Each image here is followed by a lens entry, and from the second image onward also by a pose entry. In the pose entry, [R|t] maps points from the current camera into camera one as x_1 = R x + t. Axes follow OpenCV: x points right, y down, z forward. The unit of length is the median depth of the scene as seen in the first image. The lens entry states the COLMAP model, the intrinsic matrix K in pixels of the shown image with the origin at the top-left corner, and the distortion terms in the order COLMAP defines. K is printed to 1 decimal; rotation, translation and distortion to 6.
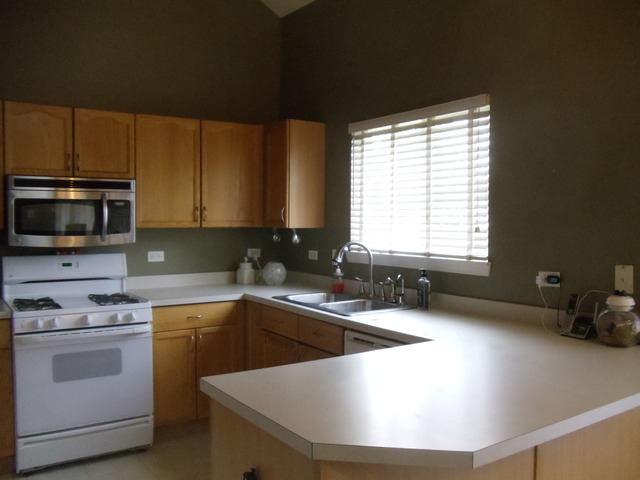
lens RADIAL K [[590.4, 0, 320.0], [0, 590.4, 240.0], [0, 0, 1]] dist [-0.051929, -0.004253]
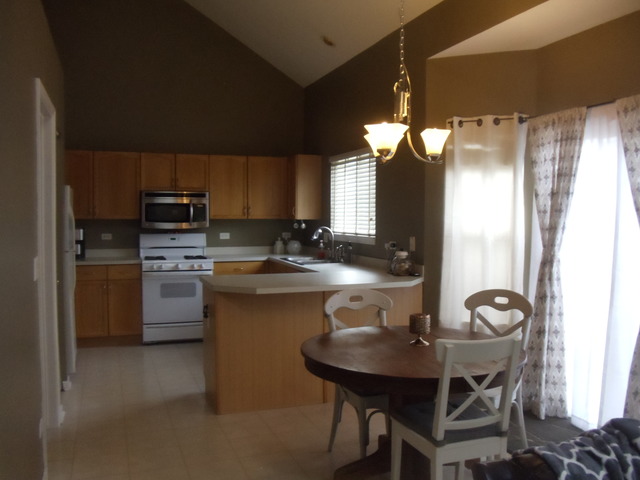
lens RADIAL K [[590.4, 0, 320.0], [0, 590.4, 240.0], [0, 0, 1]] dist [-0.051929, -0.004253]
pose [[0.968379, 0.010096, -0.249280, 0.471141], [-0.008476, 0.999935, 0.007574, 0.027733], [0.249341, -0.005222, 0.968402, -0.666951]]
